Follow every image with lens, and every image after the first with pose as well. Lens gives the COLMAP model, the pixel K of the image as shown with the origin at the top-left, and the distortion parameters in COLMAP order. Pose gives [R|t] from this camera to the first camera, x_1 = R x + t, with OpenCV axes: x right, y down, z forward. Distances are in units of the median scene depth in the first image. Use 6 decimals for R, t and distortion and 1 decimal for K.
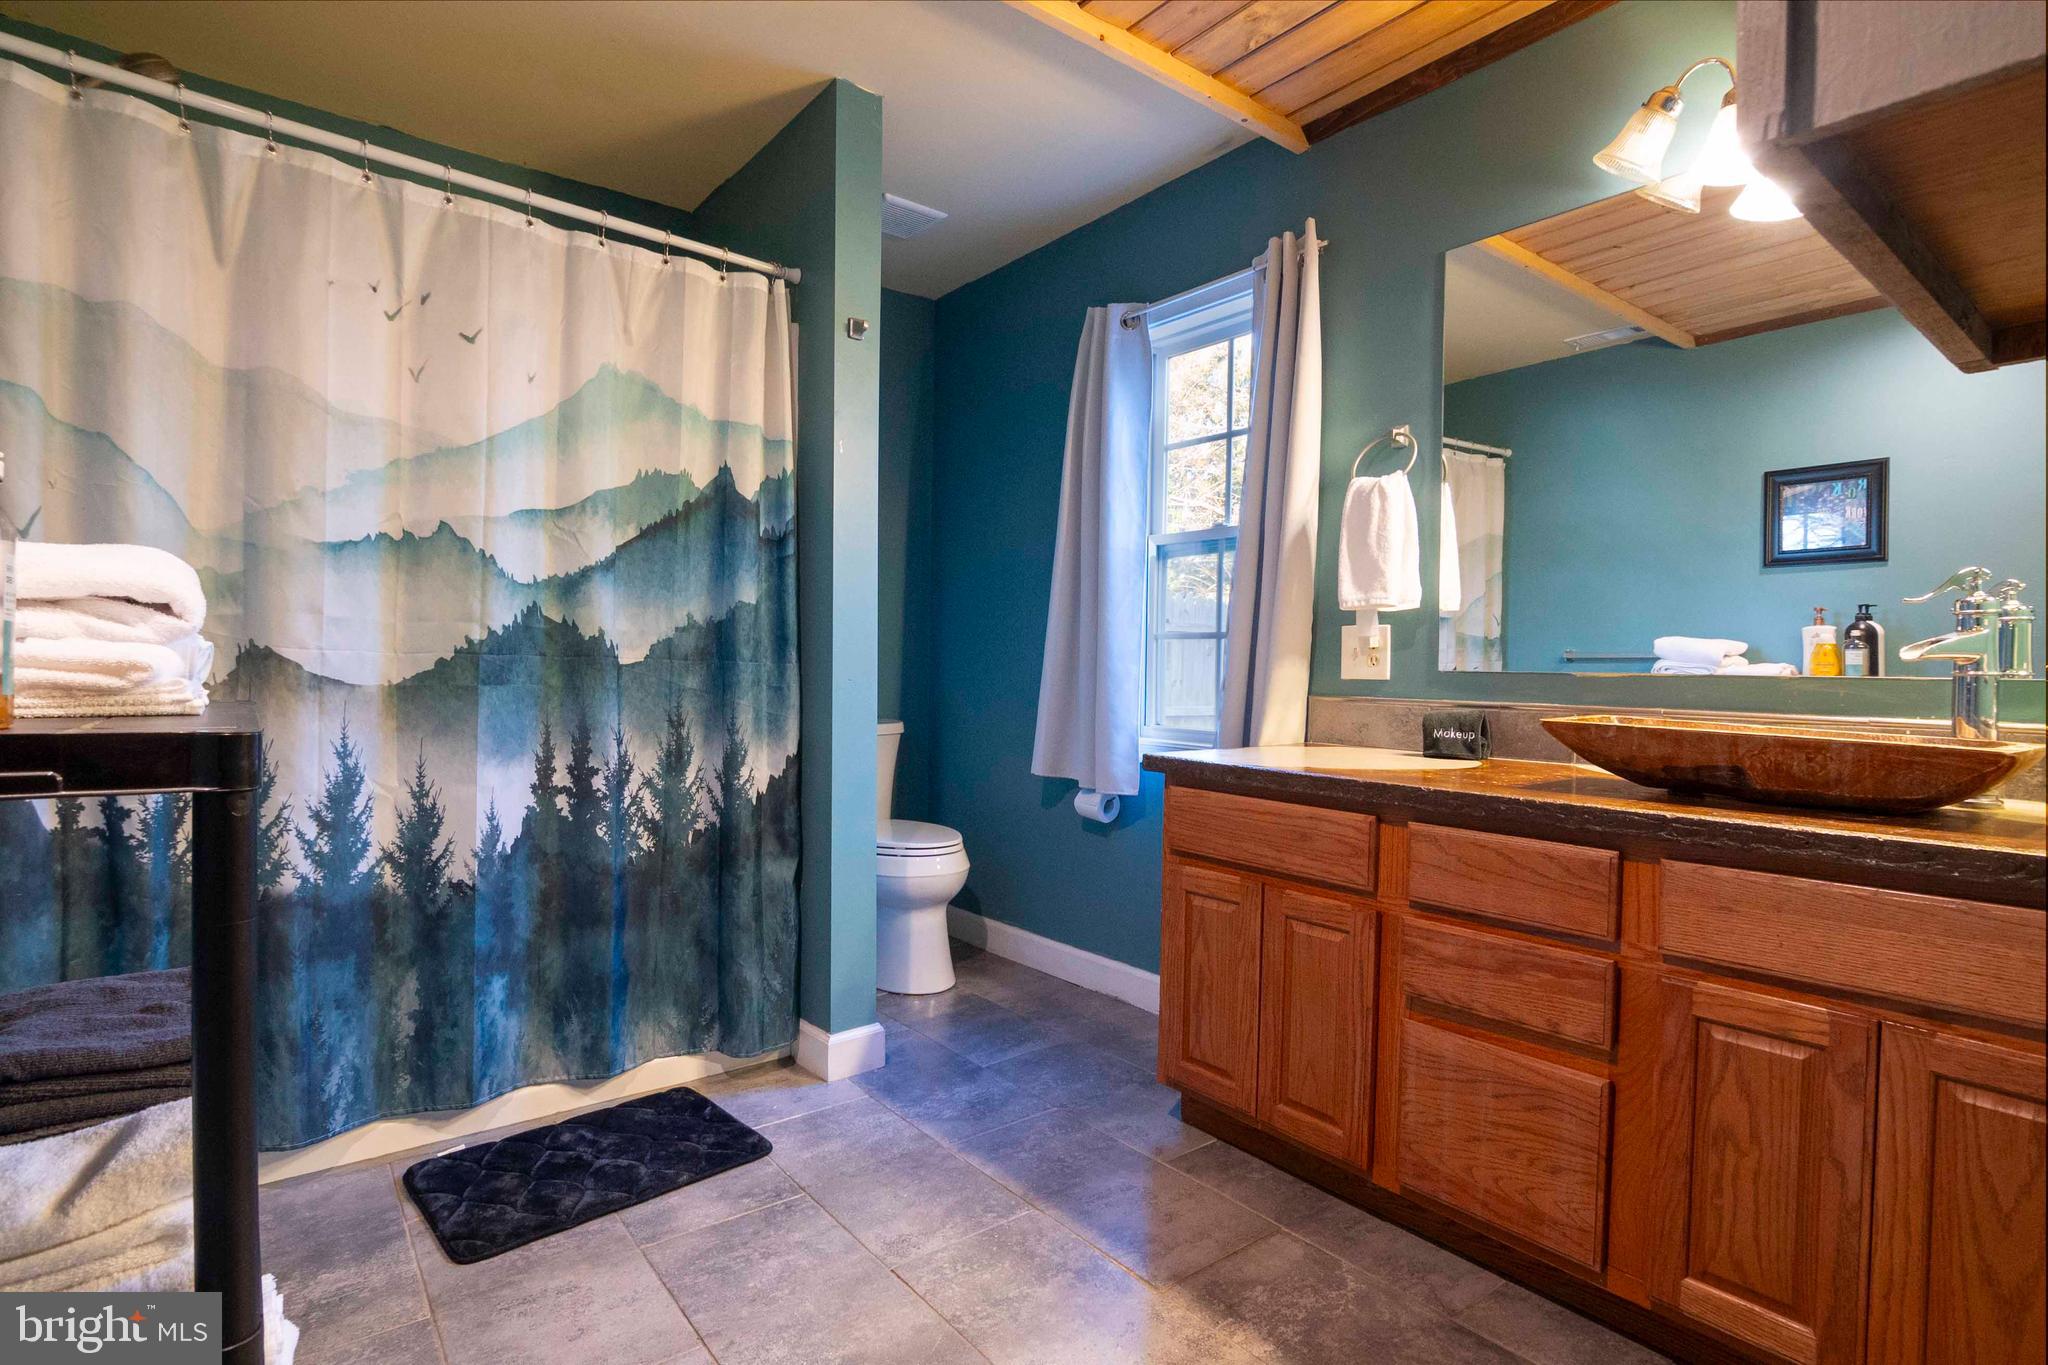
lens RADIAL K [[1005.1, 0, 1015.1], [0, 1005.1, 681.5], [0, 0, 1]] dist [-0.028456, 0.008673]
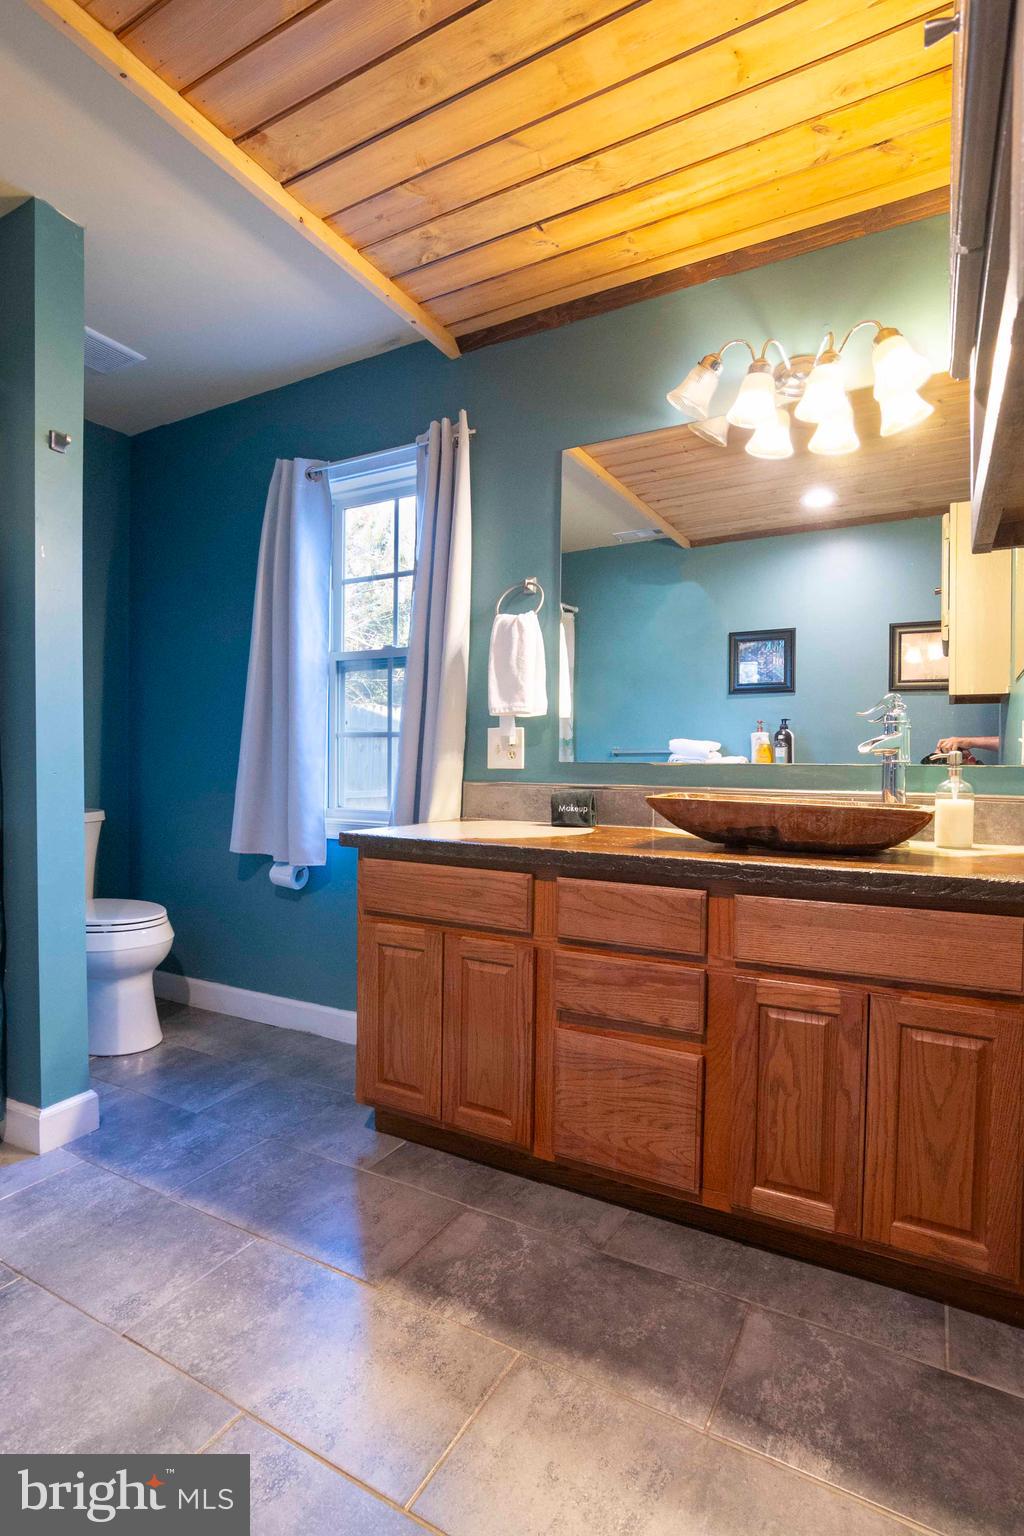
lens RADIAL K [[753.8, 0, 513.9], [0, 753.8, 778.9], [0, 0, 1]] dist [-0.028456, 0.008673]
pose [[0.918677, -0.013614, 0.394774, -0.037268], [0.009848, 0.999885, 0.011563, -0.000058], [-0.394886, -0.006735, 0.918705, 0.101169]]
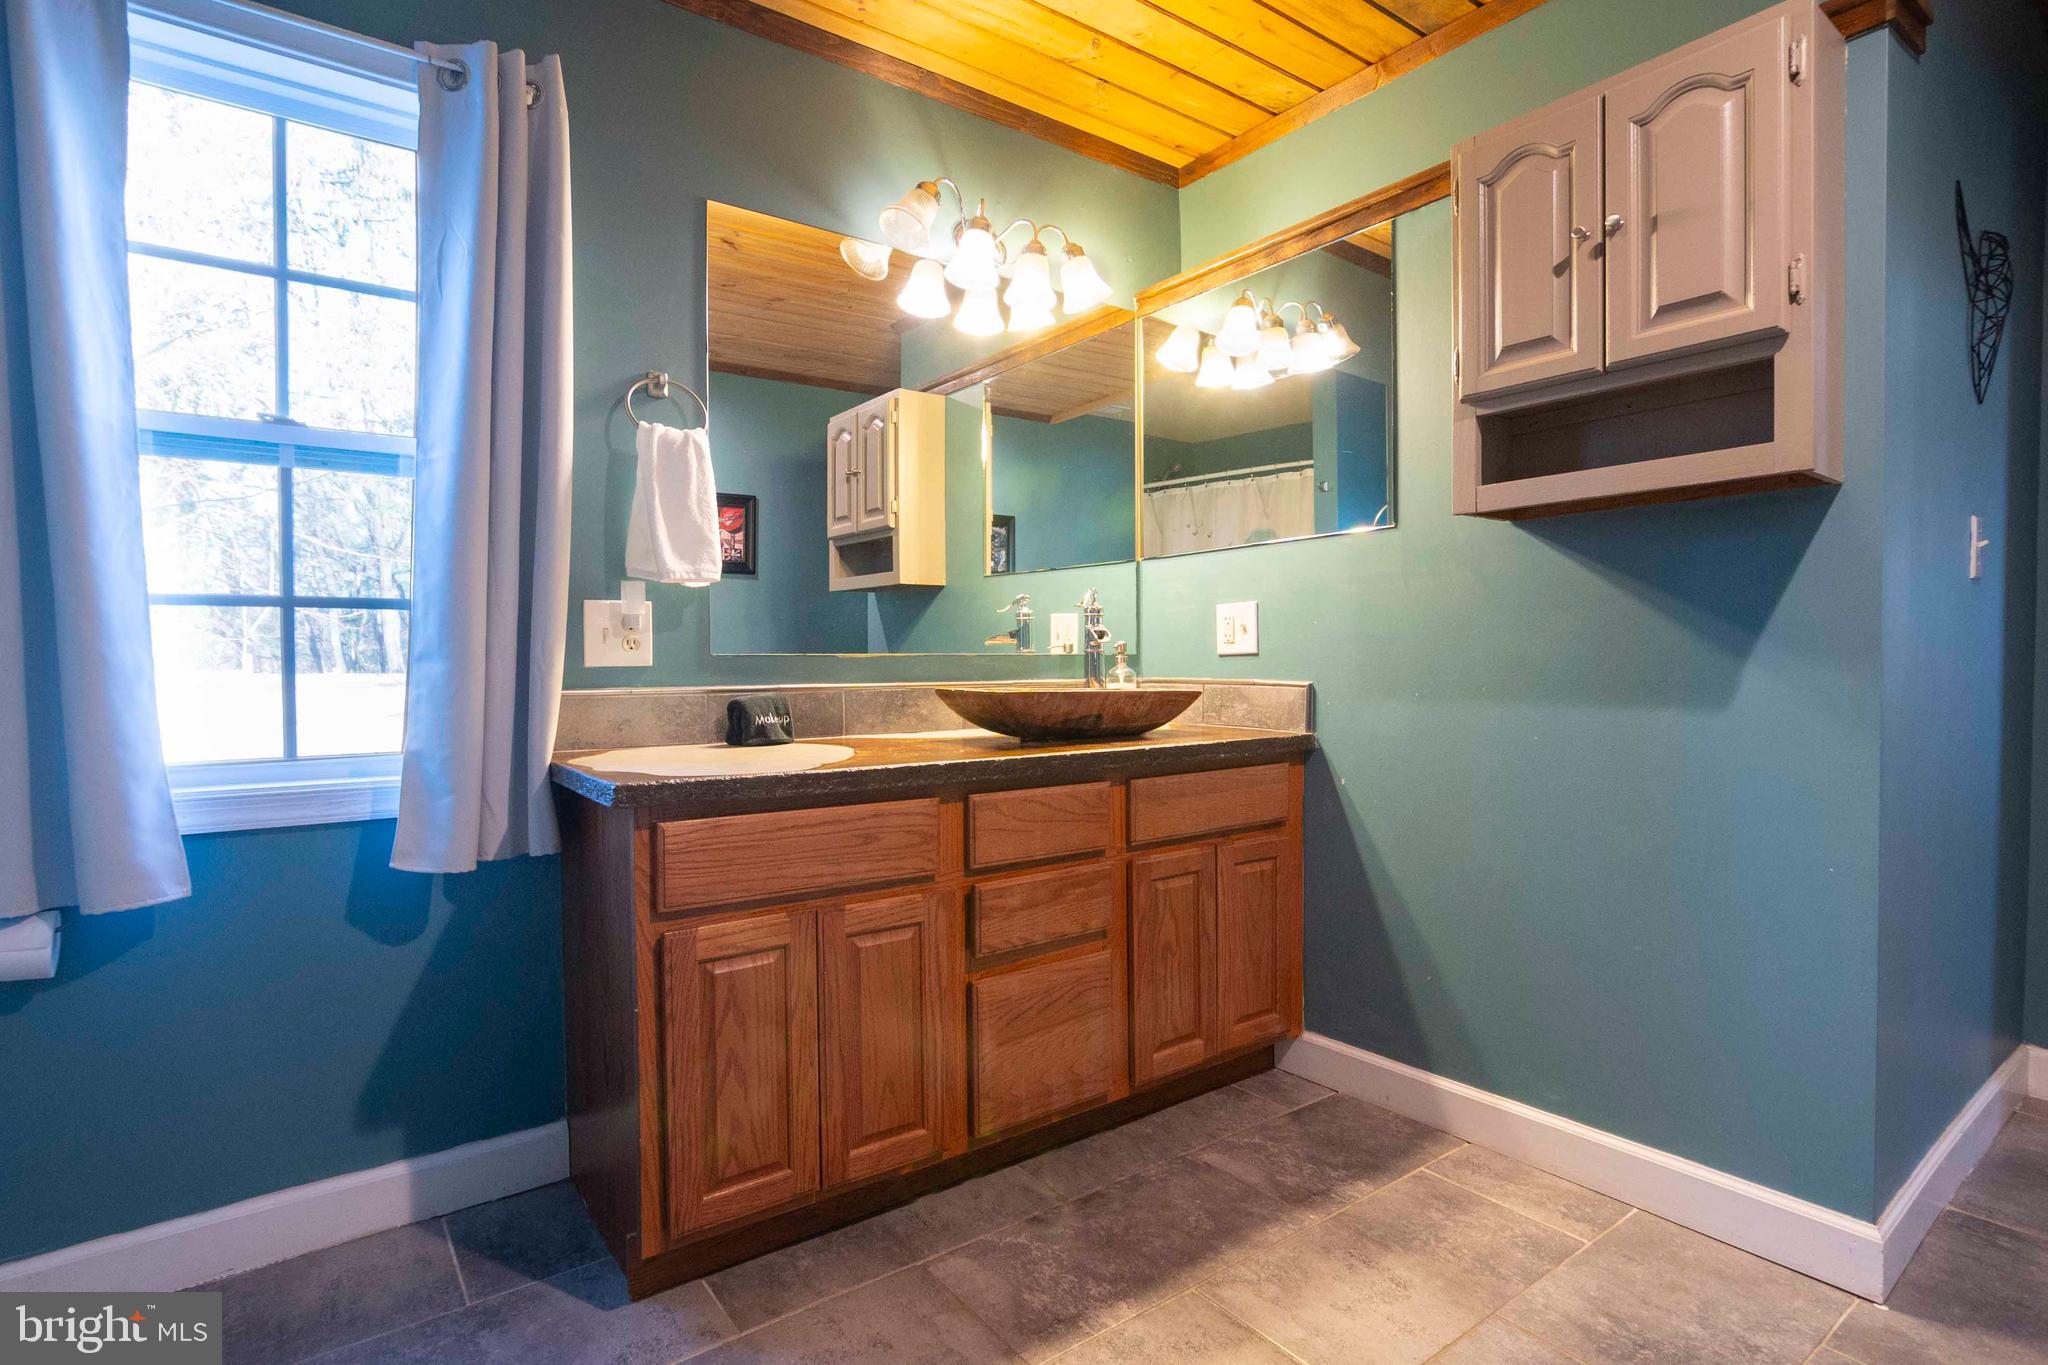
lens RADIAL K [[1005.1, 0, 1011.1], [0, 1005.1, 679.5], [0, 0, 1]] dist [-0.028456, 0.008673]
pose [[0.033059, -0.036927, 0.998771, -0.546324], [0.020941, 0.999123, 0.036247, -0.016171], [-0.999234, 0.019717, 0.033803, 0.766255]]
